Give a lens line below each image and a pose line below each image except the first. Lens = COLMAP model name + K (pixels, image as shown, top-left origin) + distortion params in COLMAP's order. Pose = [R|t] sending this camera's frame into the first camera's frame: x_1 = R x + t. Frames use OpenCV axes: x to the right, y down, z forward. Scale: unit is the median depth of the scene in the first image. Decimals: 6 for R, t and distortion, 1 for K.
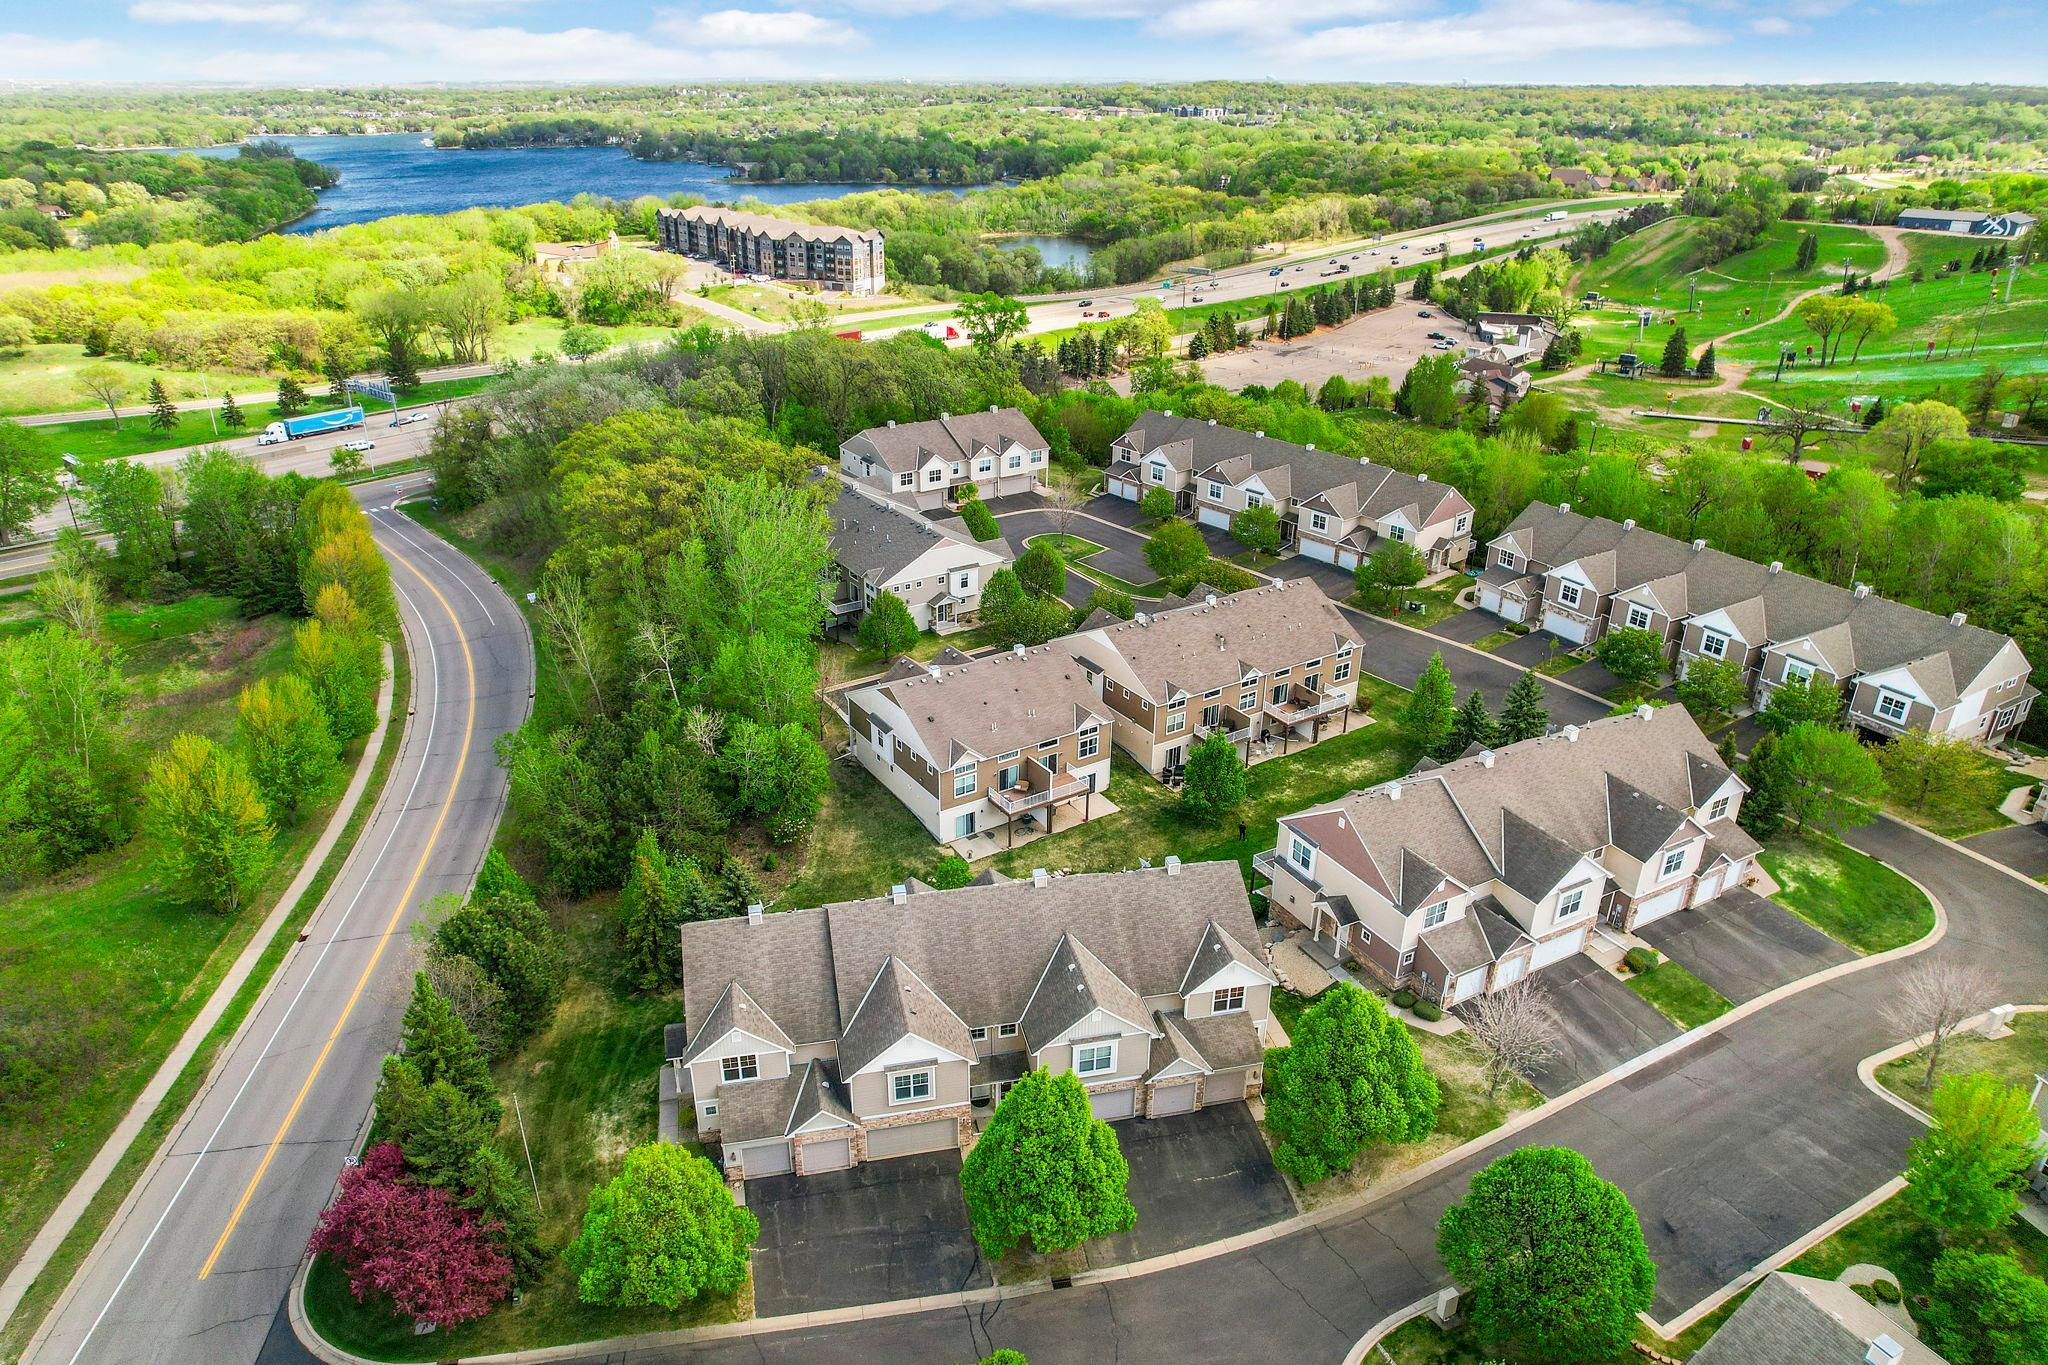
lens RADIAL K [[1292.1, 0, 1024.0], [0, 1292.1, 682.5], [0, 0, 1]] dist [-0.073245, 0.060603]
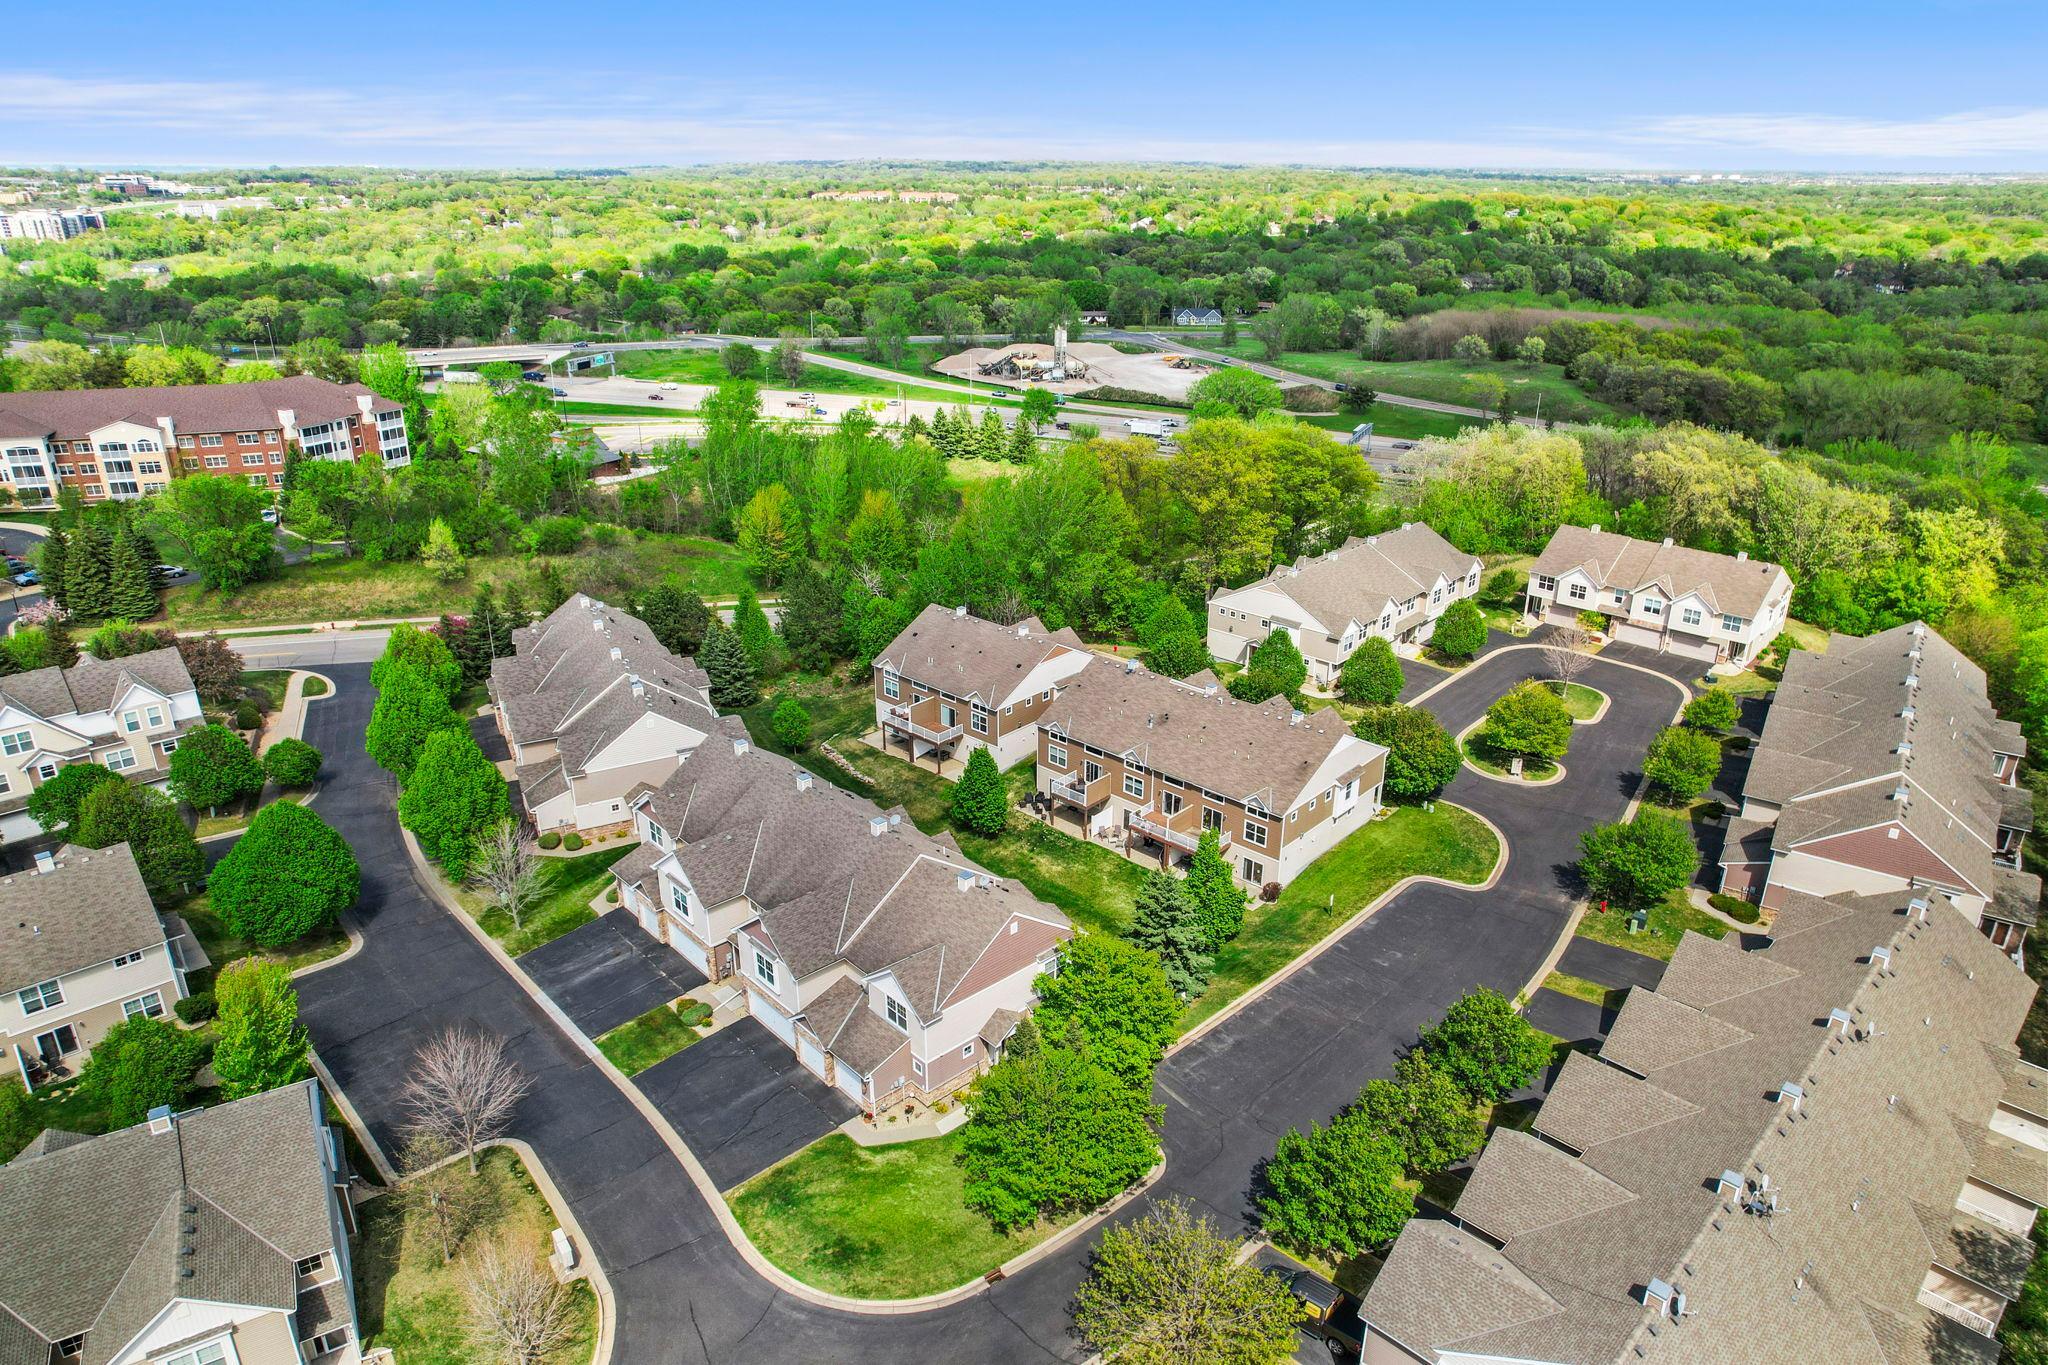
lens RADIAL K [[1292.1, 0, 1024.0], [0, 1292.1, 682.5], [0, 0, 1]] dist [-0.073245, 0.060603]
pose [[0.274727, 0.365357, -0.889404, 0.225933], [-0.415267, 0.879365, 0.232962, -0.055713], [0.867225, 0.305339, 0.393306, 0.130667]]
